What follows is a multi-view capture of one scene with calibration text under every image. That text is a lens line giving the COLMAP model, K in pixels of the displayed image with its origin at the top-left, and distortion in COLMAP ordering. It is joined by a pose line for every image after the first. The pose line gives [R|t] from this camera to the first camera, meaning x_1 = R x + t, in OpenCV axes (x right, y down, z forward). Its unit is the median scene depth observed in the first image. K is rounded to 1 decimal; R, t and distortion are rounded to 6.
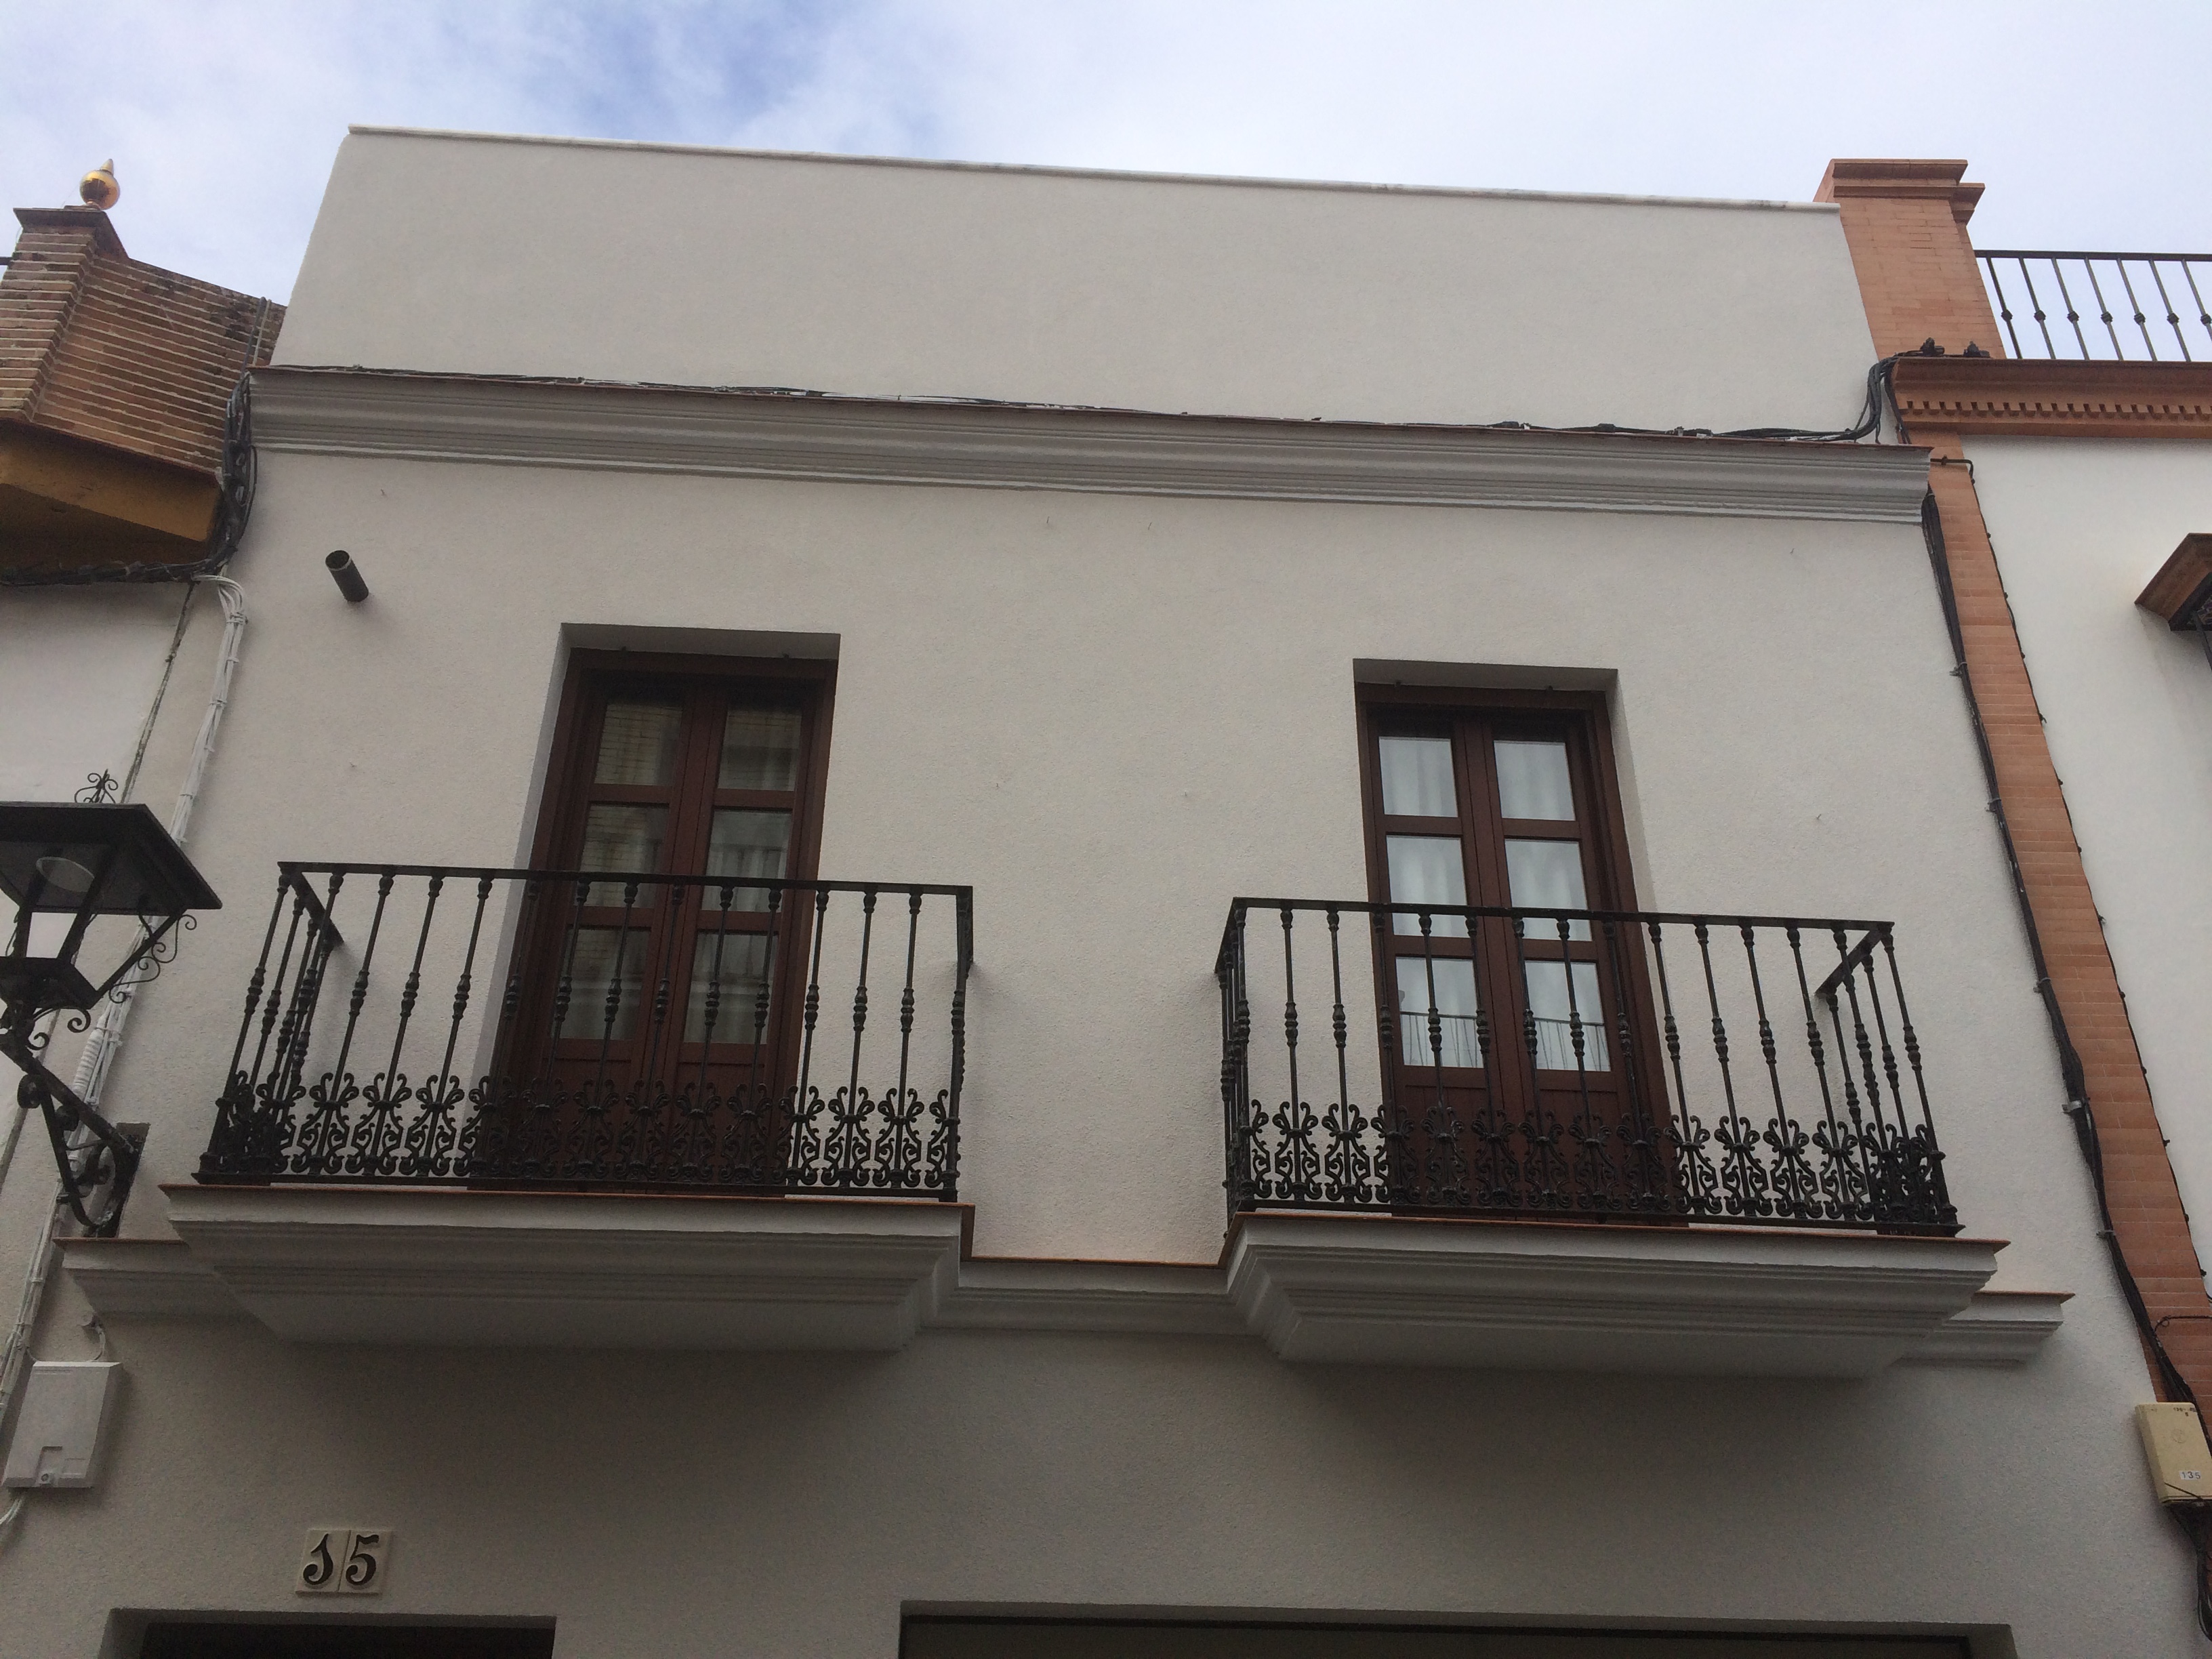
lens RADIAL K [[1889.8, 0, 1087.2], [0, 1889.8, 969.1], [0, 0, 1]] dist [0.041472, -0.037697]
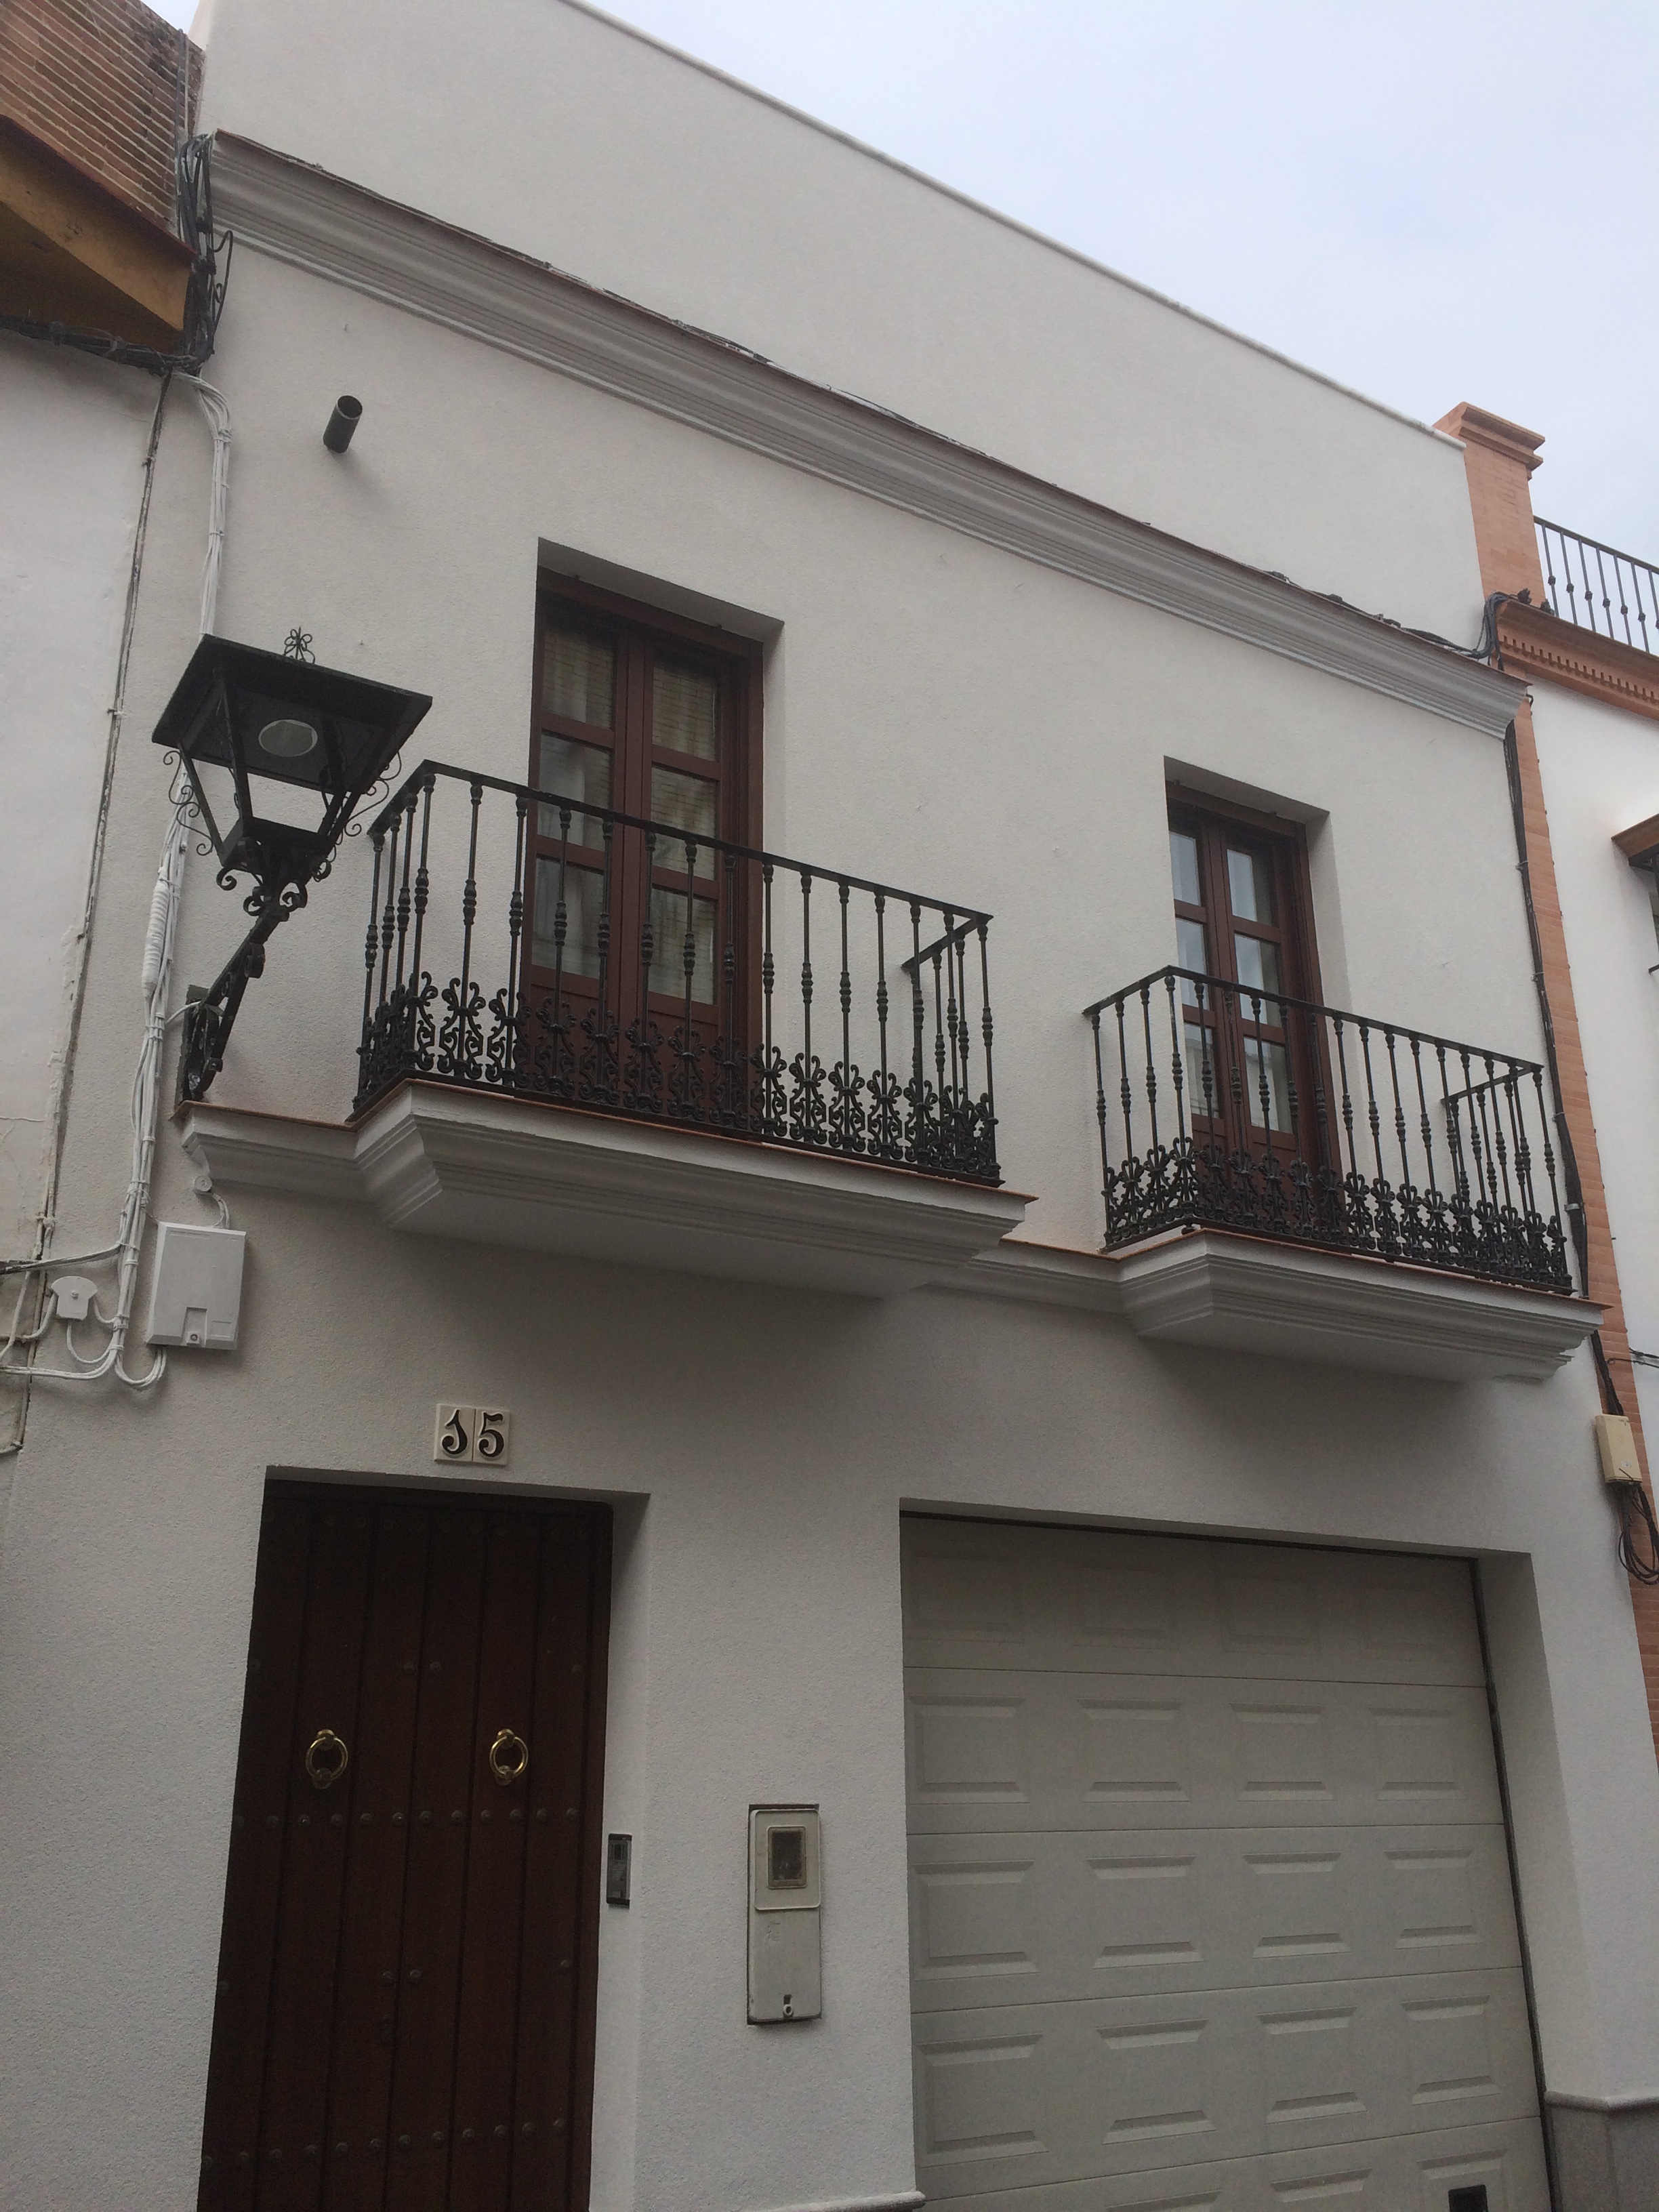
lens RADIAL K [[1914.0, 0, 818.3], [0, 1914.0, 1125.3], [0, 0, 1]] dist [0.084476, -0.096129]
pose [[0.878179, 0.141873, 0.456807, -0.600581], [-0.217073, 0.969203, 0.116297, -0.031540], [-0.426240, -0.201291, 0.881931, -0.033118]]
